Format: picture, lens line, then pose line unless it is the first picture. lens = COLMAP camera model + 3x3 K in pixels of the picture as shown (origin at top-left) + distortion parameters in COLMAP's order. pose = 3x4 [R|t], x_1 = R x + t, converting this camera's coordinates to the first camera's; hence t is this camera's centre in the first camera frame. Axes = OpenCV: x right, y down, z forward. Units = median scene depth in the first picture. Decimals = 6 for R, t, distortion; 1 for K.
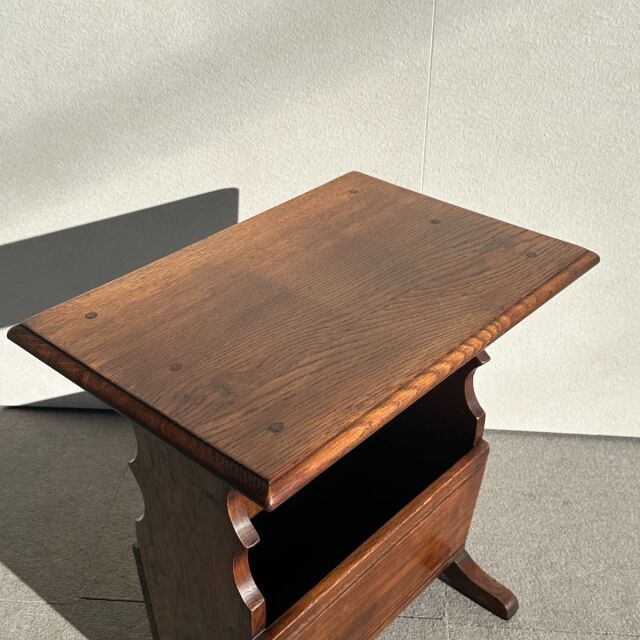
lens RADIAL K [[938.2, 0, 315.1], [0, 938.2, 314.9], [0, 0, 1]] dist [0.088876, 0.000000]
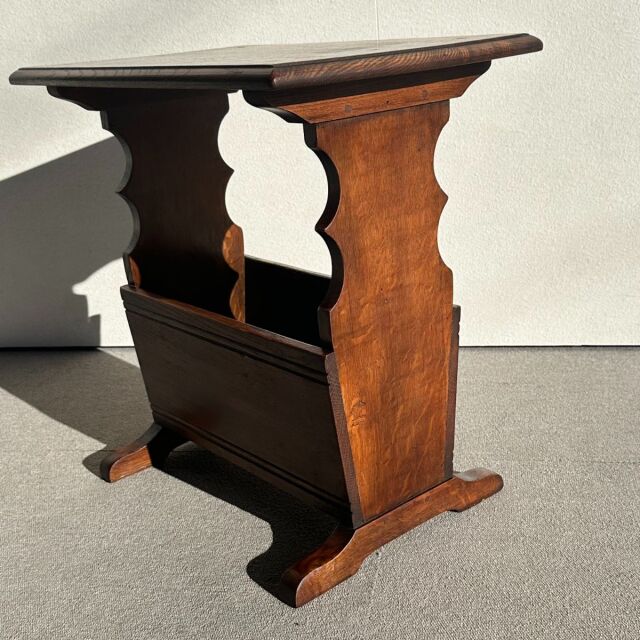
lens RADIAL K [[938.2, 0, 316.5], [0, 938.2, 315.8], [0, 0, 1]] dist [0.088876, 0.000000]
pose [[0.991973, -0.034914, -0.121532, 0.172663], [0.005488, 0.972107, -0.234475, 0.398614], [0.126328, 0.231926, 0.964495, -0.009212]]
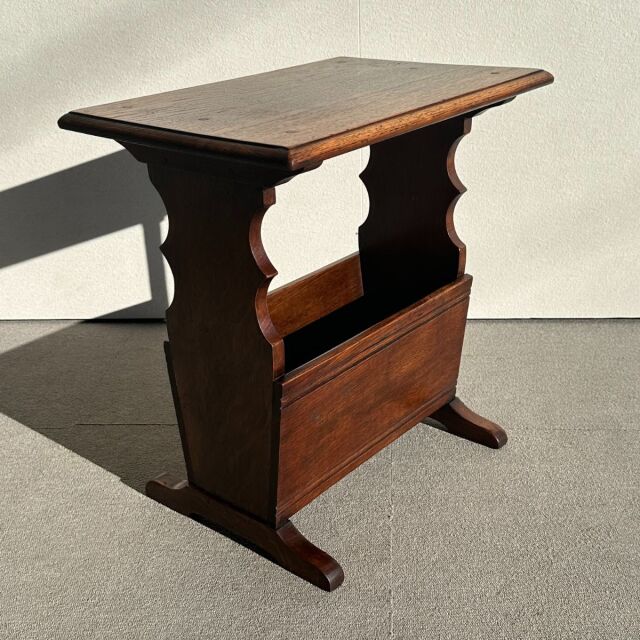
lens RADIAL K [[938.2, 0, 310.7], [0, 938.2, 319.2], [0, 0, 1]] dist [0.088876, 0.000000]
pose [[0.999298, -0.033916, -0.015930, 0.063009], [0.031142, 0.988151, -0.150294, 0.351313], [0.020839, 0.149693, 0.988513, -0.154763]]
